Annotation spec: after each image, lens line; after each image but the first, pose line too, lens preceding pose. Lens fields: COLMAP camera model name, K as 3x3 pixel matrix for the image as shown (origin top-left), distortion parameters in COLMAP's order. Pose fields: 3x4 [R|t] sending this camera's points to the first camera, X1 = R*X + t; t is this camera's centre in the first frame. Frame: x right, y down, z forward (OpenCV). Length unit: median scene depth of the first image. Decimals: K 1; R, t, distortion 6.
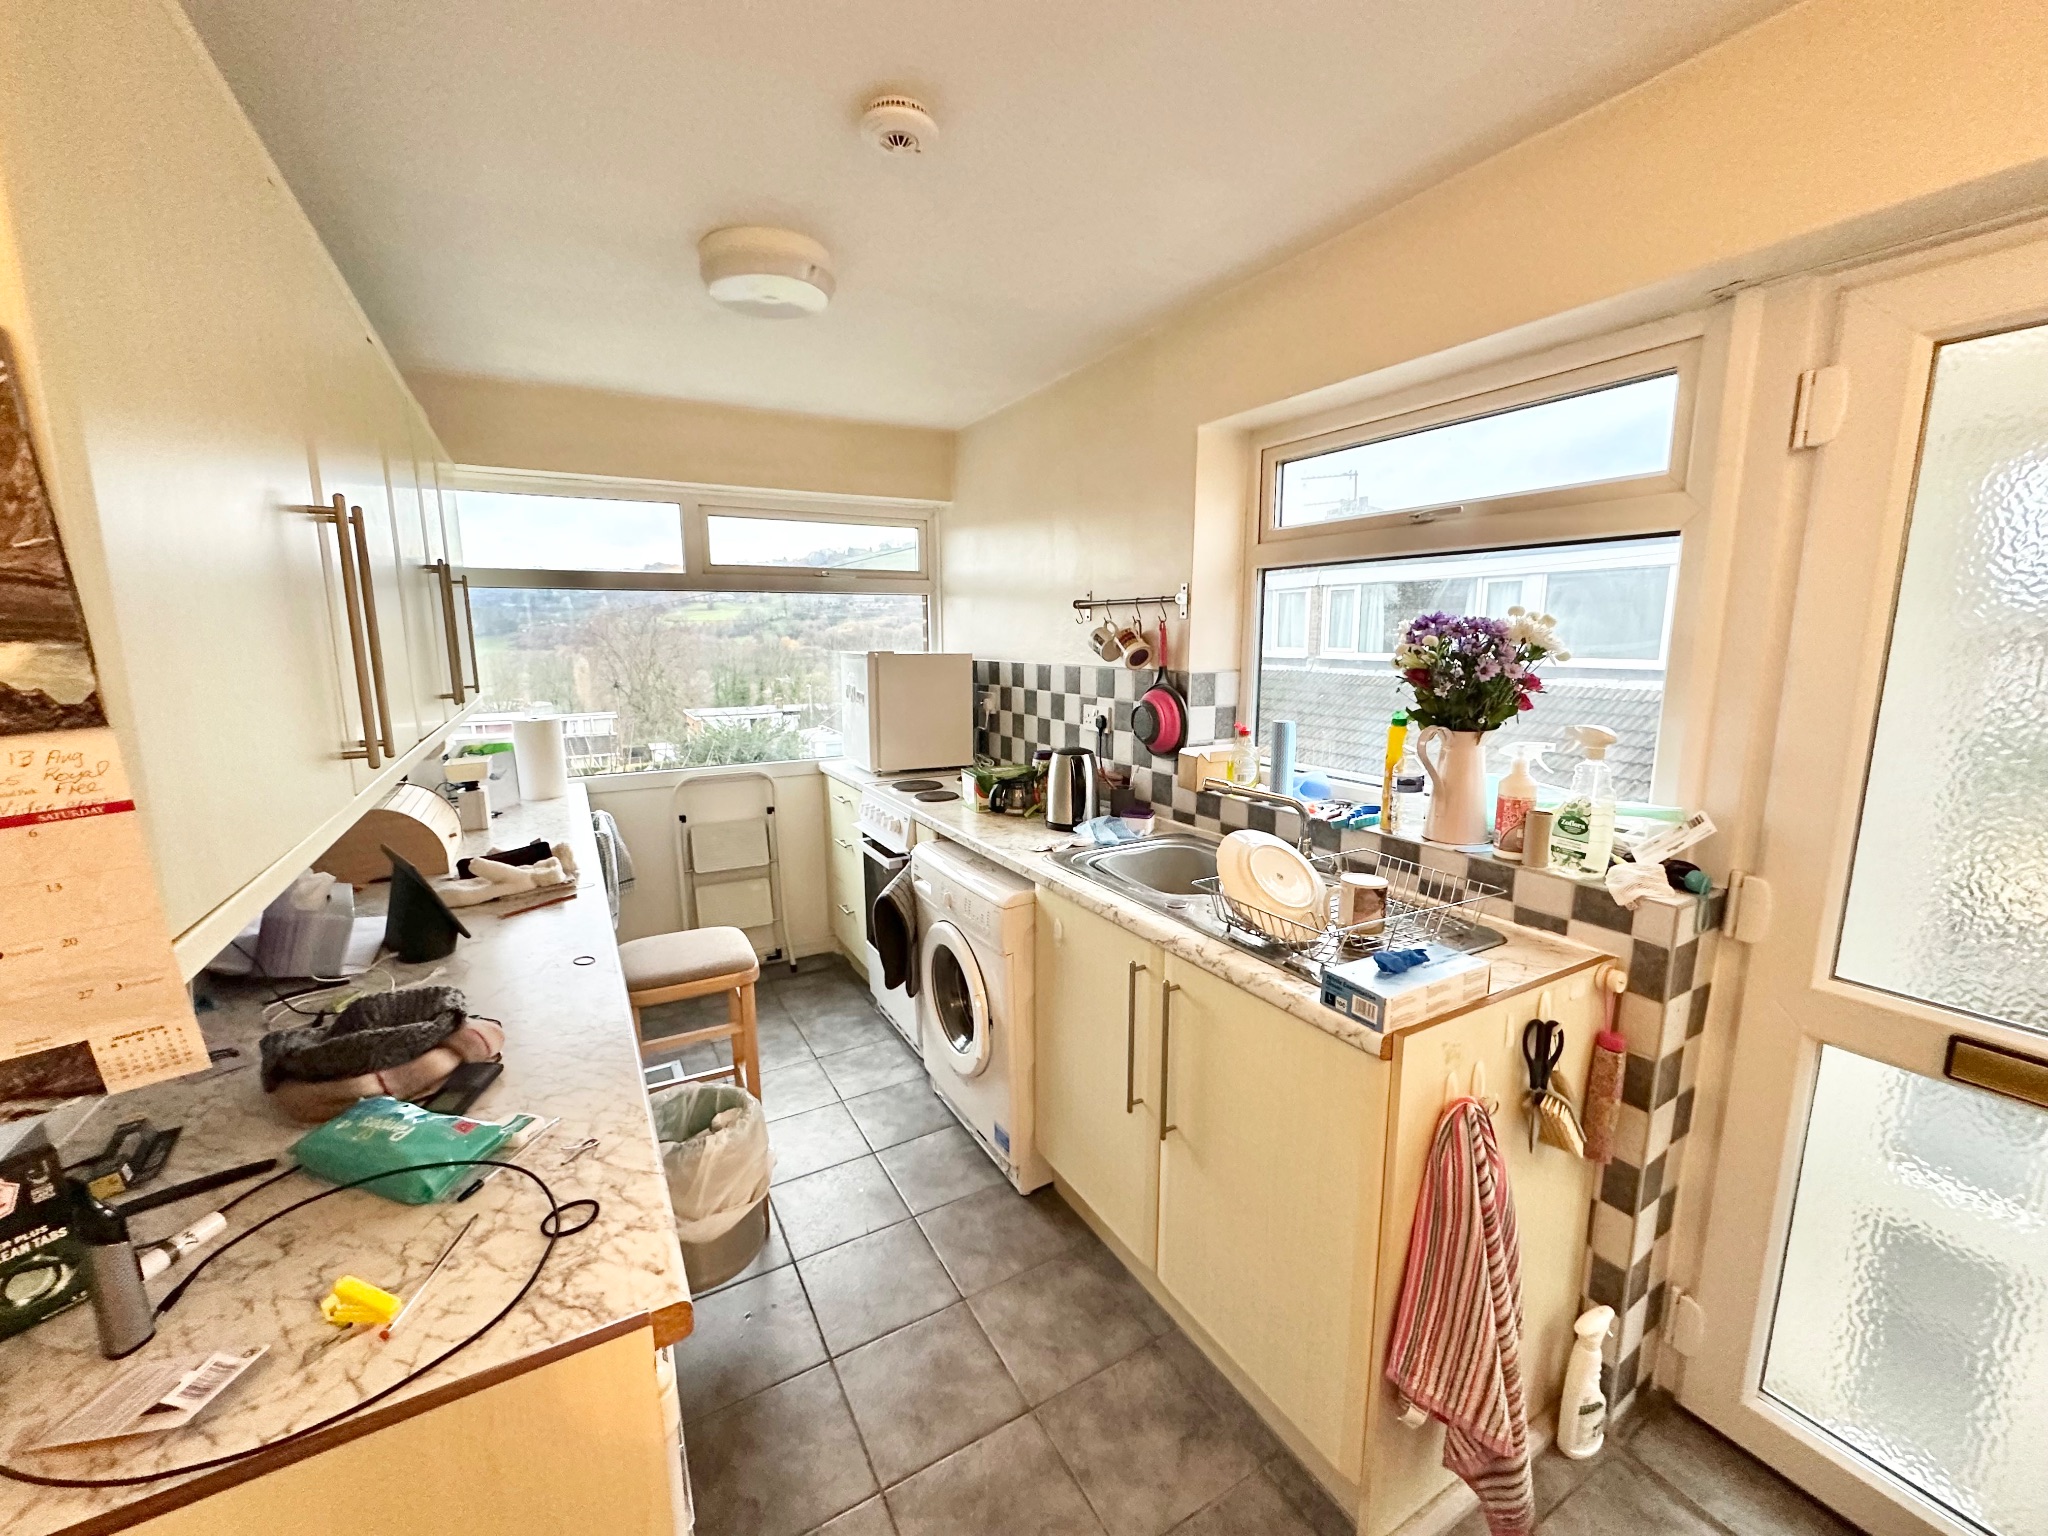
lens RADIAL K [[816.8, 0, 1023.2], [0, 816.8, 766.2], [0, 0, 1]] dist [-0.005674, 0.001504]
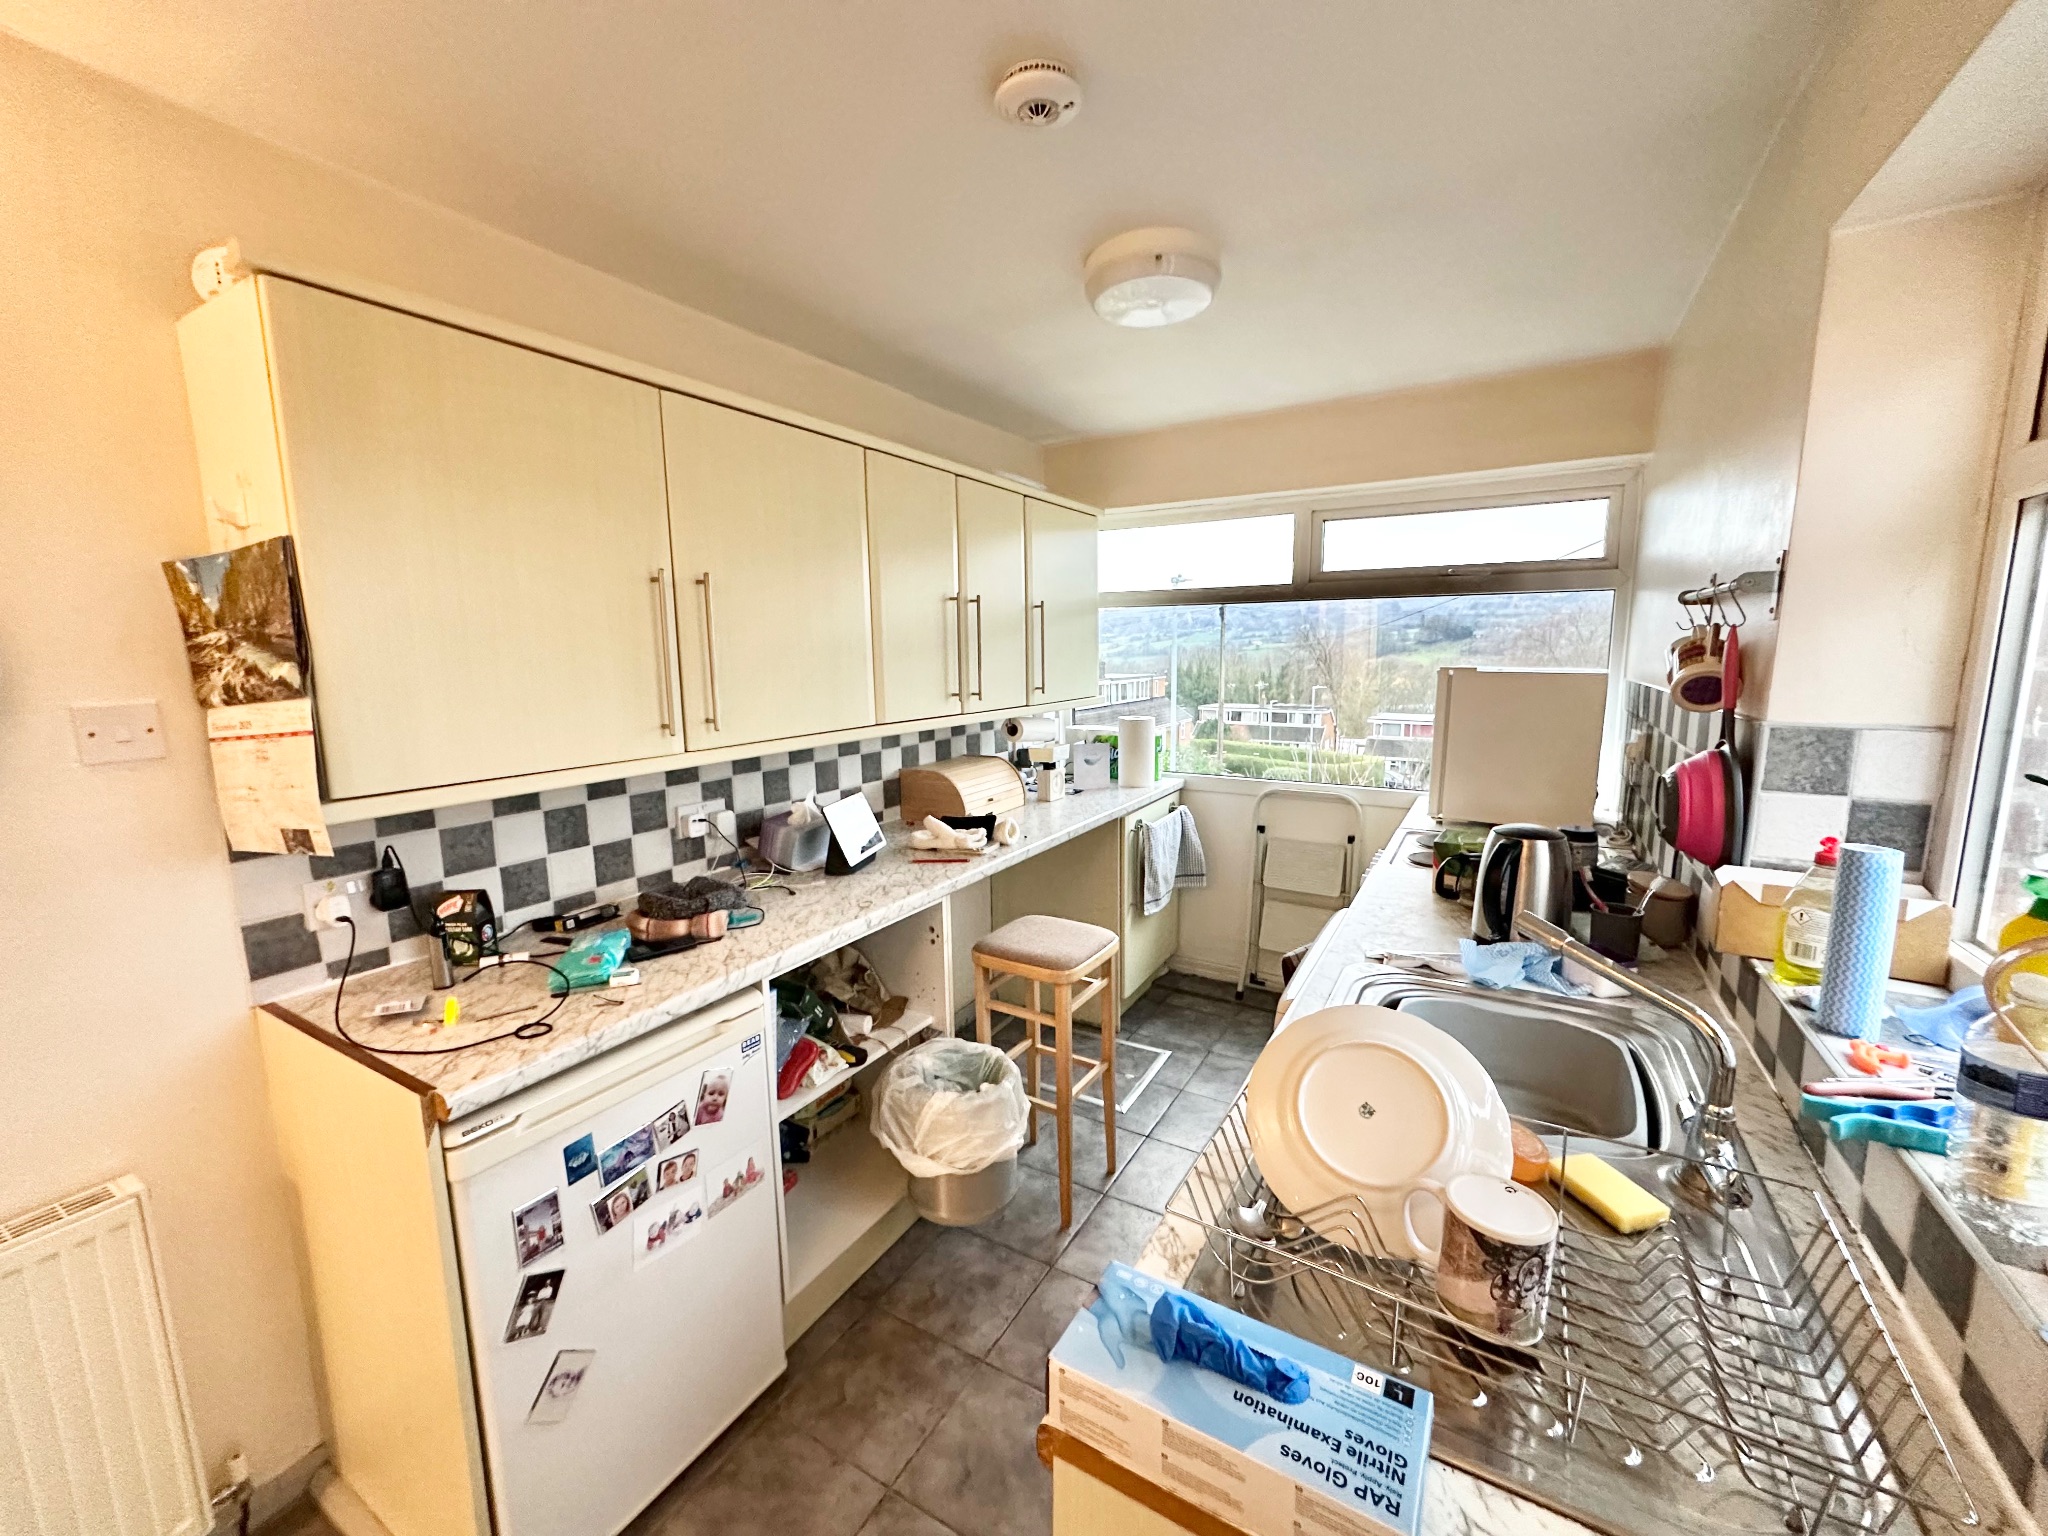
lens RADIAL K [[816.8, 0, 1025.7], [0, 816.8, 772.3], [0, 0, 1]] dist [-0.005674, 0.001504]
pose [[0.503894, 0.131574, -0.853686, 0.295381], [-0.131646, 0.988482, 0.074645, -0.043301], [0.853675, 0.074771, 0.515411, 0.238339]]
